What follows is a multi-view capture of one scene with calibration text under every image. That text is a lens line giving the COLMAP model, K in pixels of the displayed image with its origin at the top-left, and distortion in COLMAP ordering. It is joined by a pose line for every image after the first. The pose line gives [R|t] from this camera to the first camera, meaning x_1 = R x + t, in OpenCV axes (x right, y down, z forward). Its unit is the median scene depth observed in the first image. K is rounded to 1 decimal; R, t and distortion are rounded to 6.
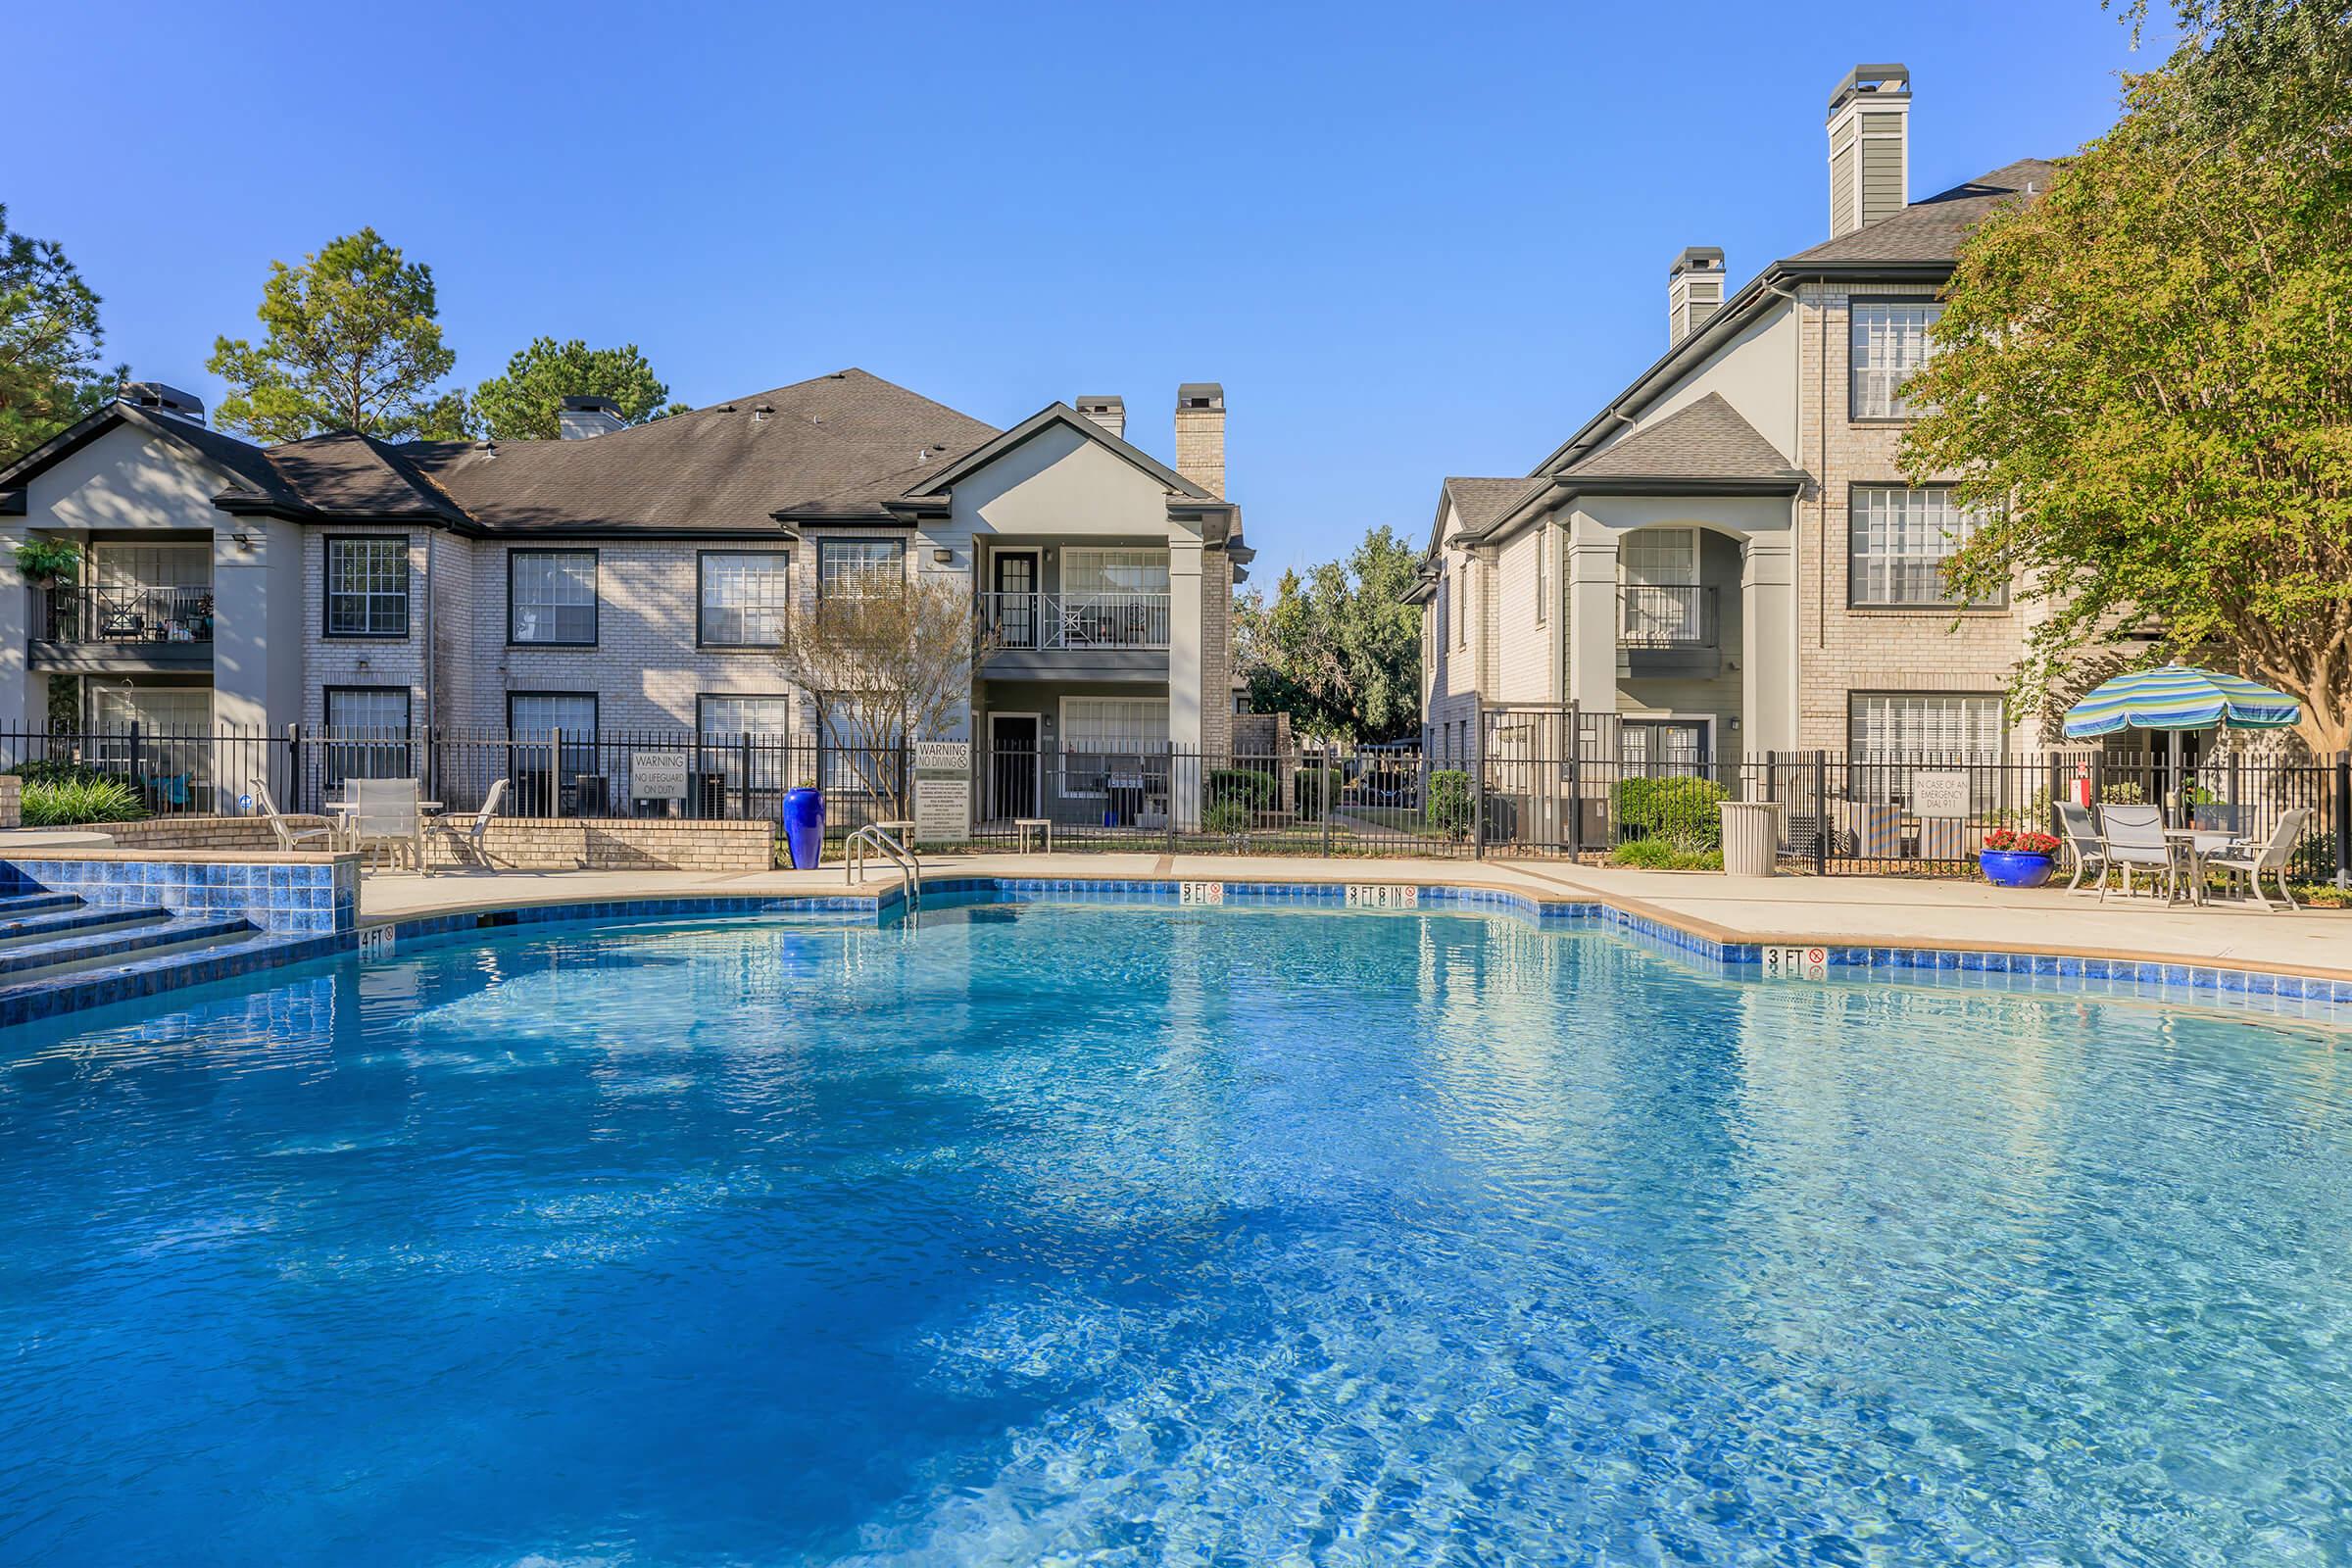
lens RADIAL K [[1542.9, 0, 1179.6], [0, 1542.9, 758.4], [0, 0, 1]] dist [0.007918, 0.003070]
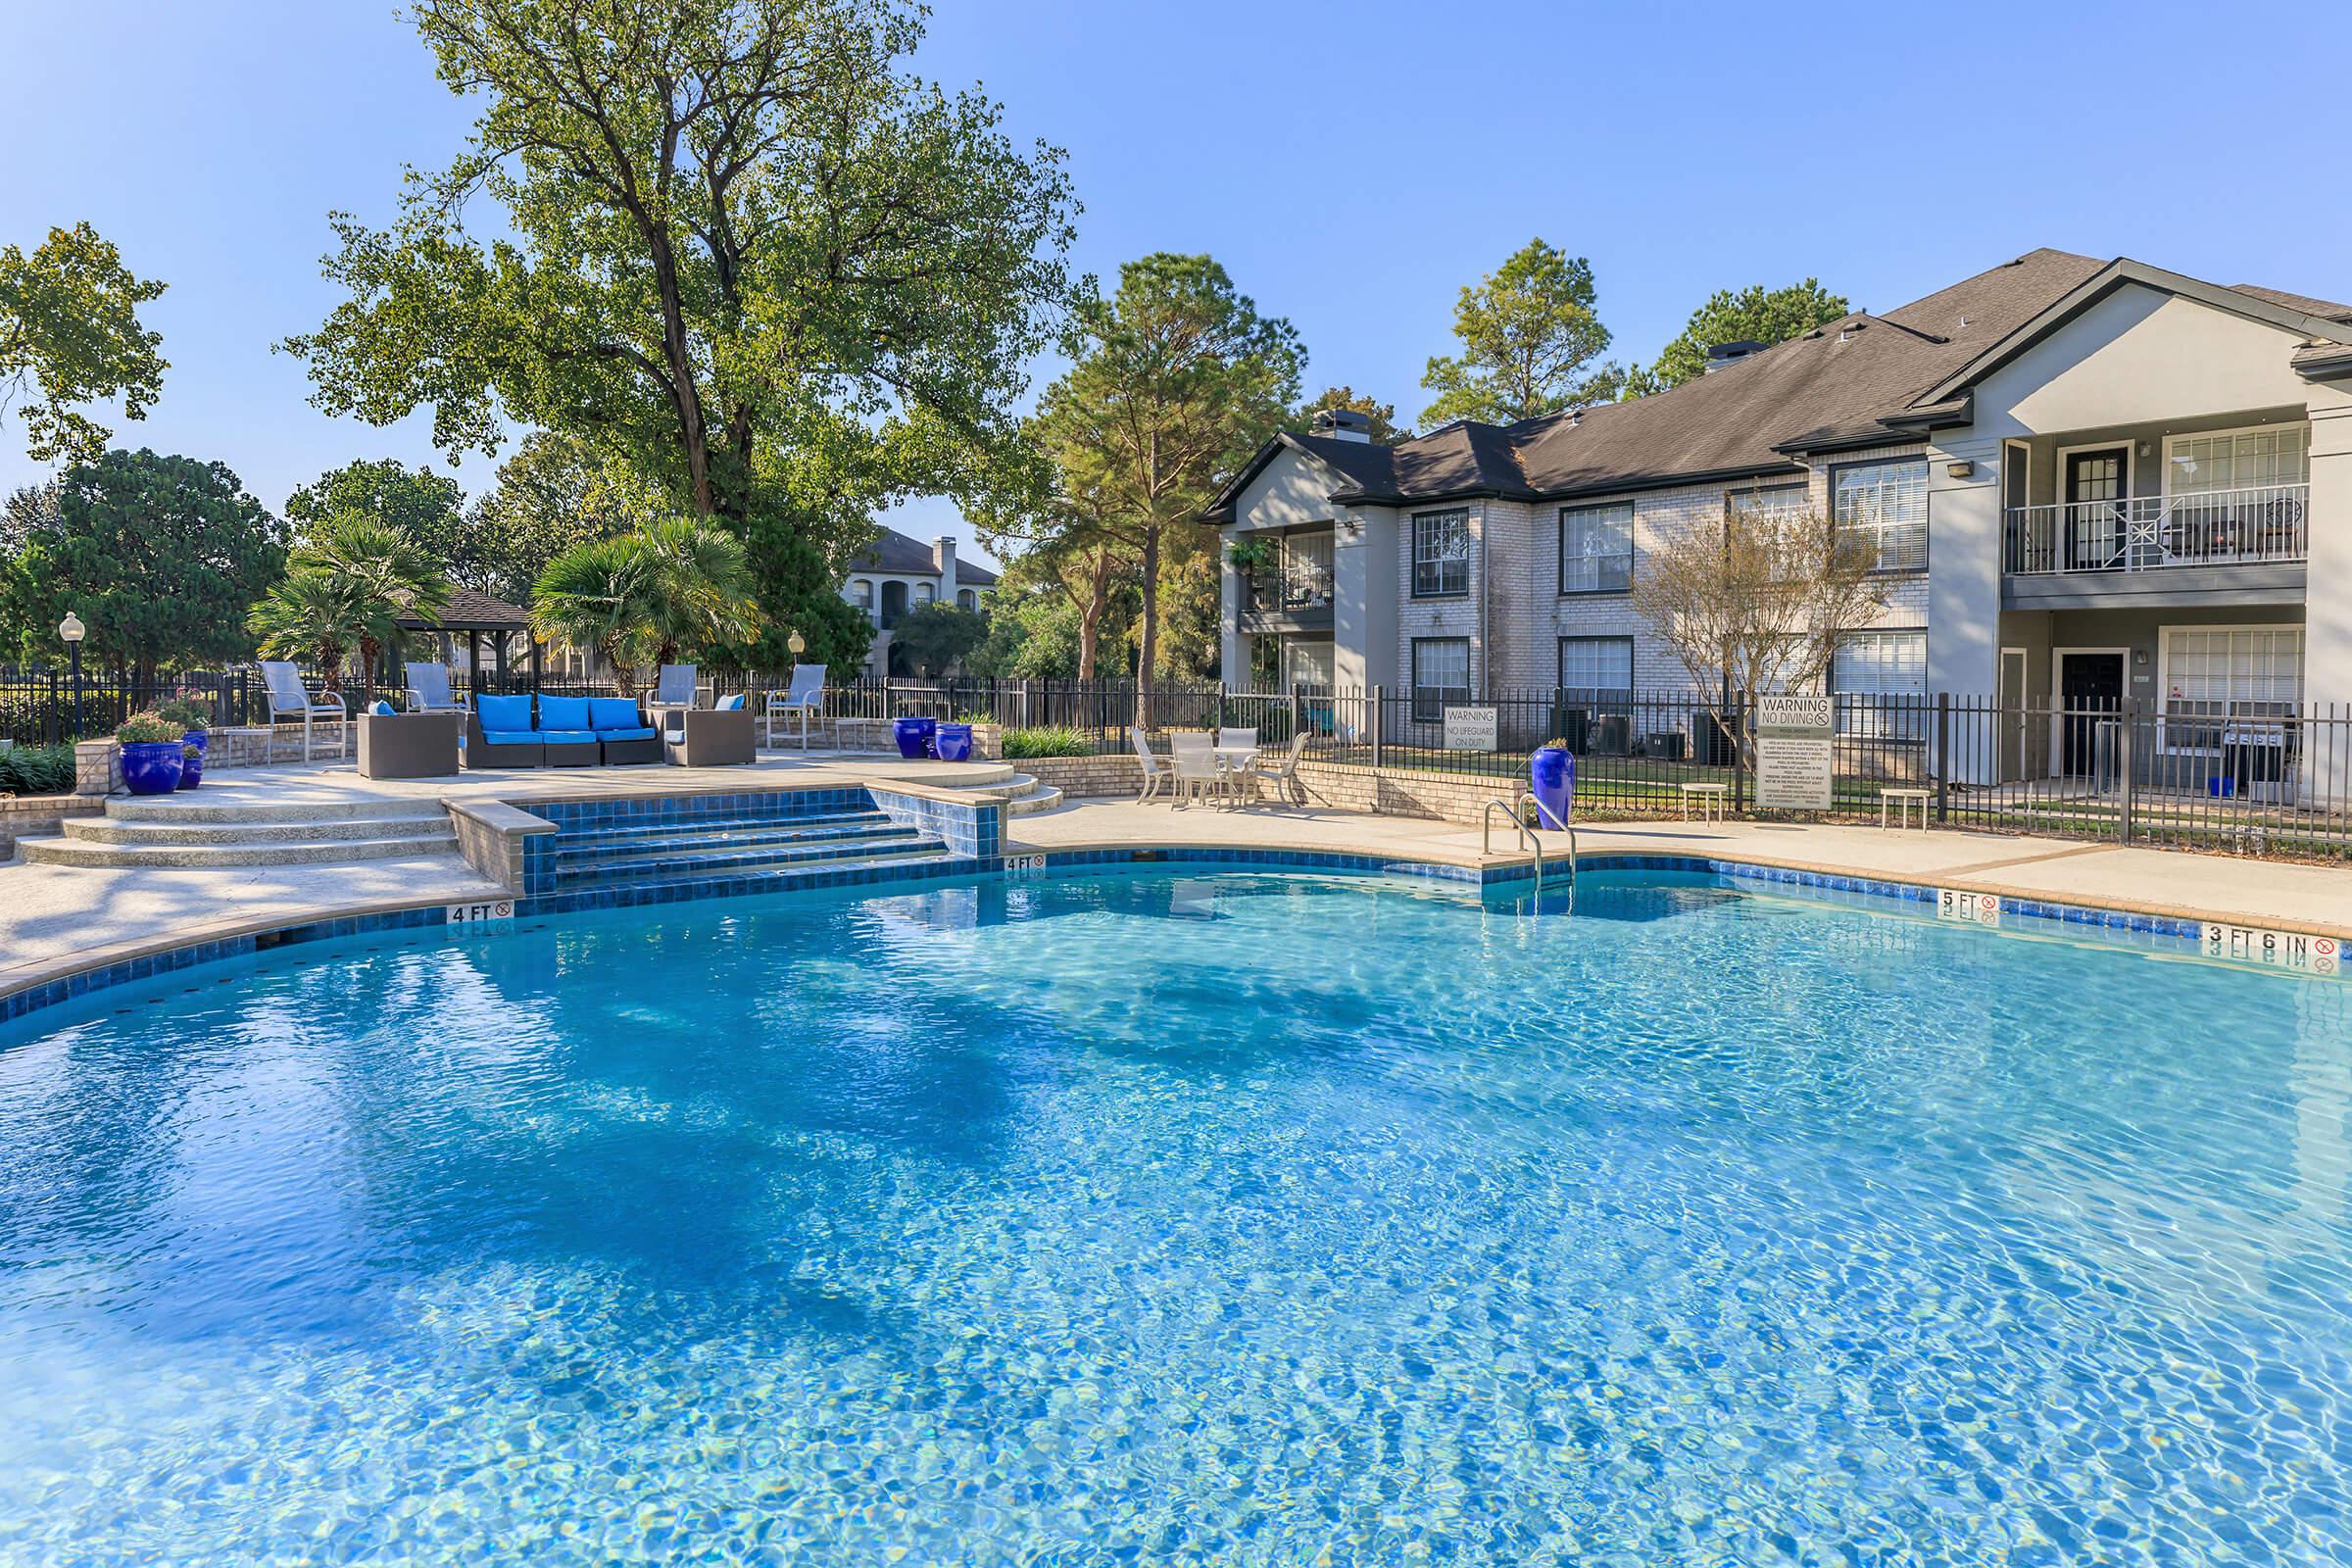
lens RADIAL K [[1473.1, 0, 1298.8], [0, 1473.1, 671.4], [0, 0, 1]] dist [-0.003588, 0.001701]
pose [[0.579742, 0.004978, -0.814785, 0.339507], [0.003718, 0.999955, 0.008755, -0.030479], [0.814791, -0.008105, 0.579697, 0.245768]]
